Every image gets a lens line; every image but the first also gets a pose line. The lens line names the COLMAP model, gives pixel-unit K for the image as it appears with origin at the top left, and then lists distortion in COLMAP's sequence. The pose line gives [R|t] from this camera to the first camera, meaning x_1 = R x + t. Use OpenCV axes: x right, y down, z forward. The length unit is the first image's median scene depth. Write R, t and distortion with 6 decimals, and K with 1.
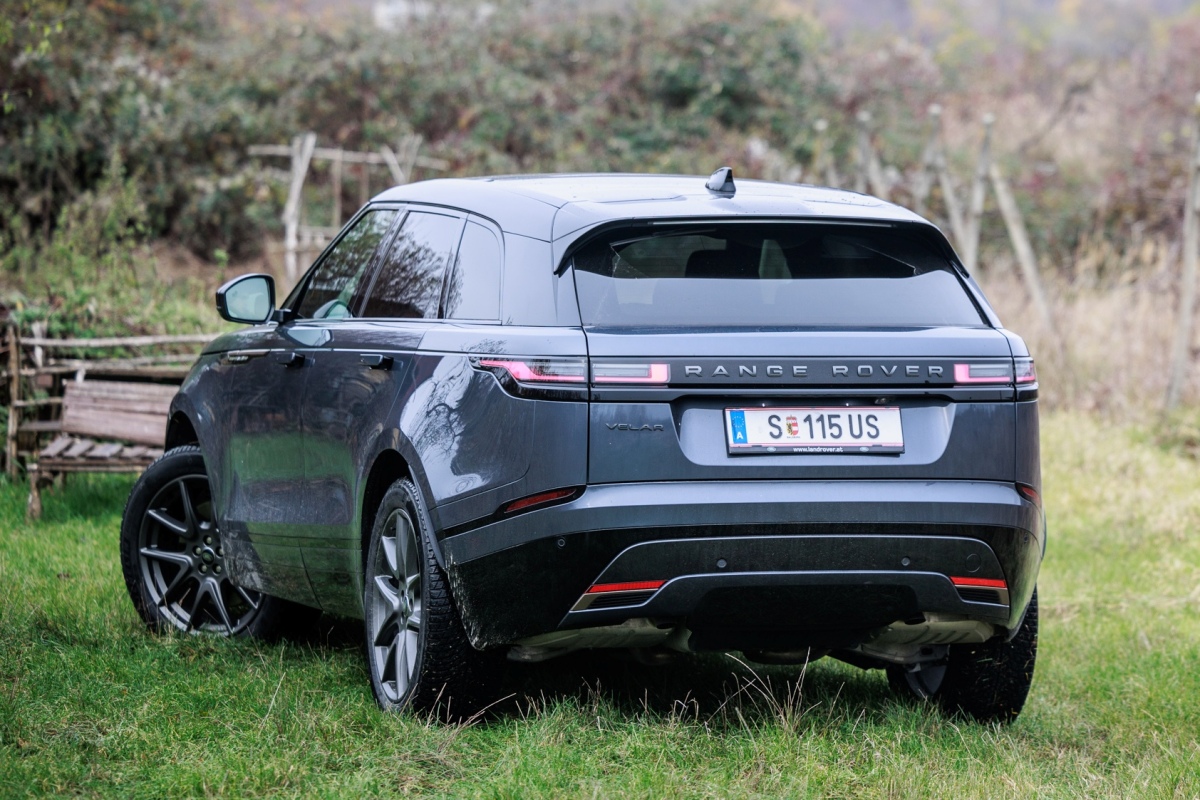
lens RADIAL K [[8368.0, 0, 600.0], [0, 8368.0, 400.0], [0, 0, 1]] dist [-0.267490, 37.946059]
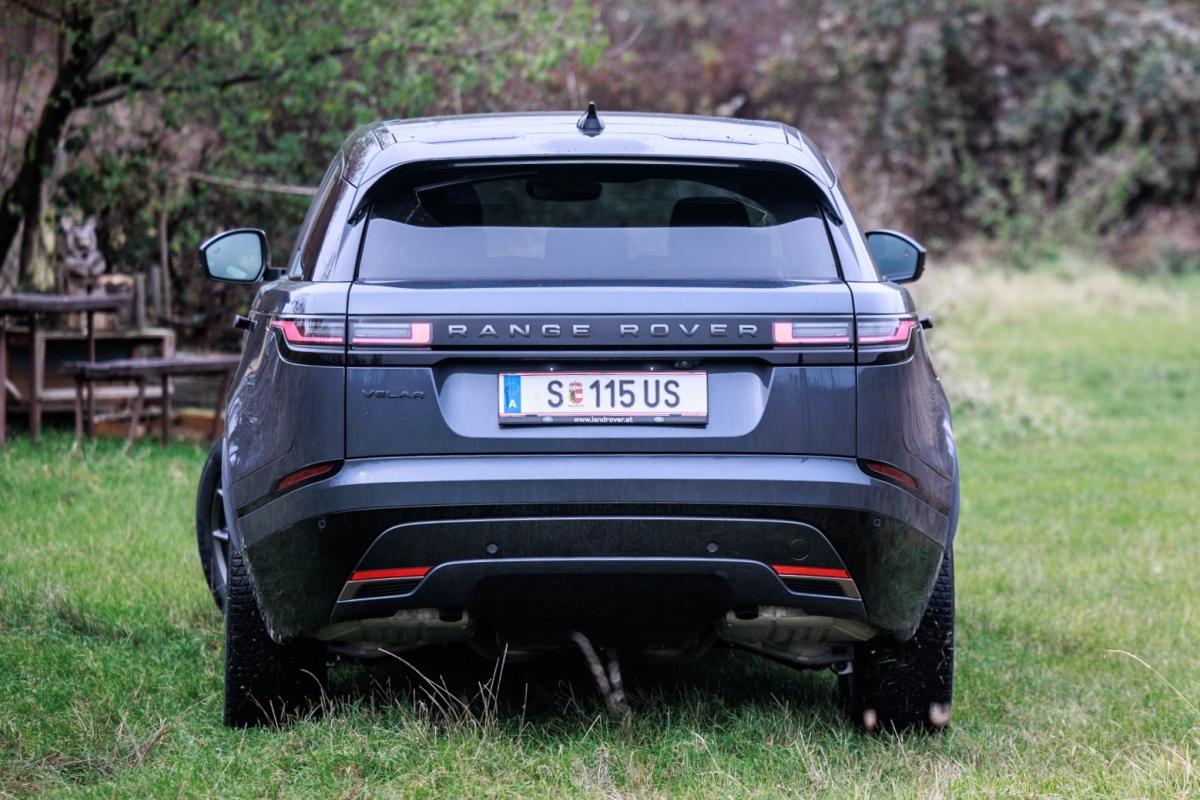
lens RADIAL K [[8368.0, 0, 600.0], [0, 8368.0, 400.0], [0, 0, 1]] dist [-0.267490, 37.946059]
pose [[0.945128, -0.000536, -0.326699, 0.215640], [0.000497, 1.000000, -0.000203, 0.002771], [0.326699, 0.000030, 0.945129, 0.114844]]
